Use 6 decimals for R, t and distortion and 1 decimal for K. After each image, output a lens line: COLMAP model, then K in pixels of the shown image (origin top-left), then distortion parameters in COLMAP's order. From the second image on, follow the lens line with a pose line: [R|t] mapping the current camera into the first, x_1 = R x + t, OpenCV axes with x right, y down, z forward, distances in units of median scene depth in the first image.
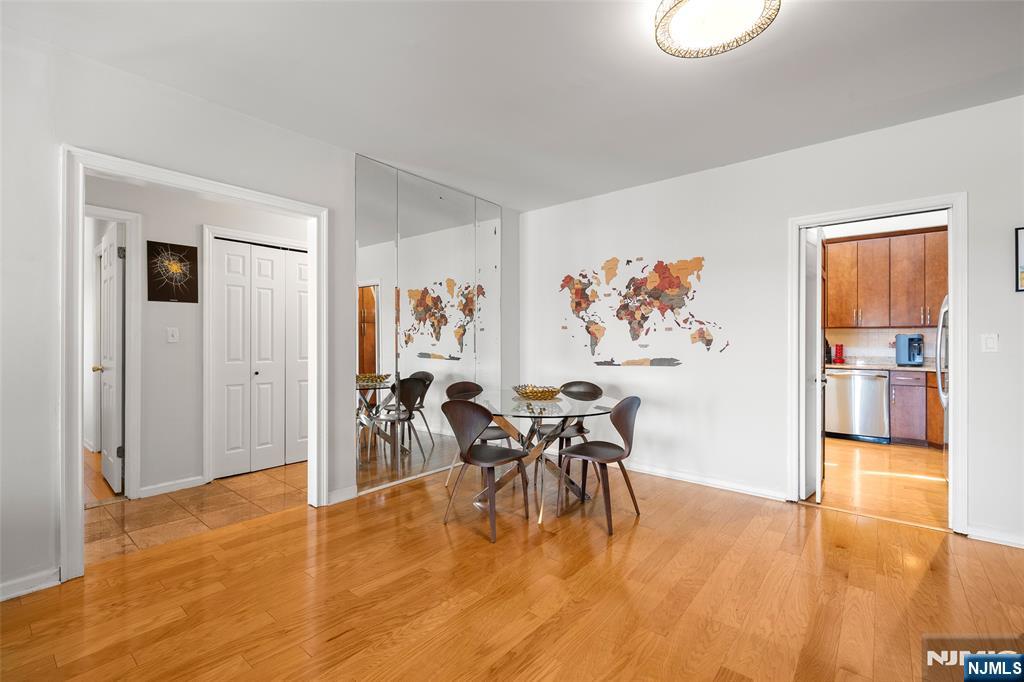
lens RADIAL K [[446.3, 0, 512.6], [0, 446.3, 341.8], [0, 0, 1]] dist [0.001867, 0.000424]
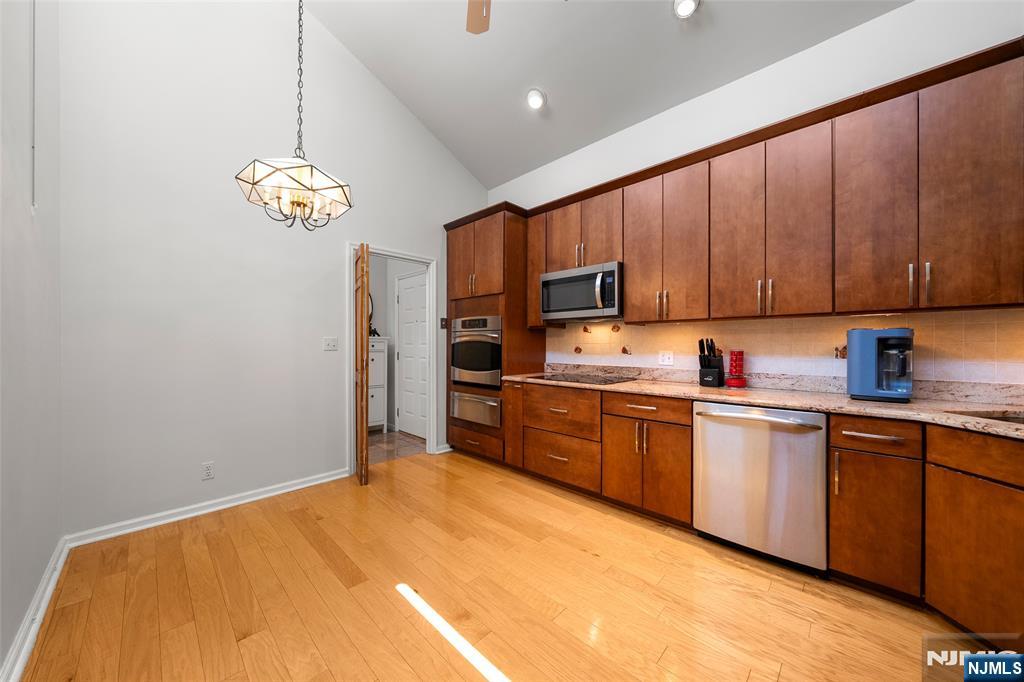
lens RADIAL K [[353.1, 0, 516.6], [0, 353.1, 347.9], [0, 0, 1]] dist [-0.001864, 0.000296]
pose [[0.996481, -0.001014, -0.083812, 0.550015], [0.001895, 0.999944, 0.010435, -0.002488], [0.083797, -0.010557, 0.996427, 0.611113]]
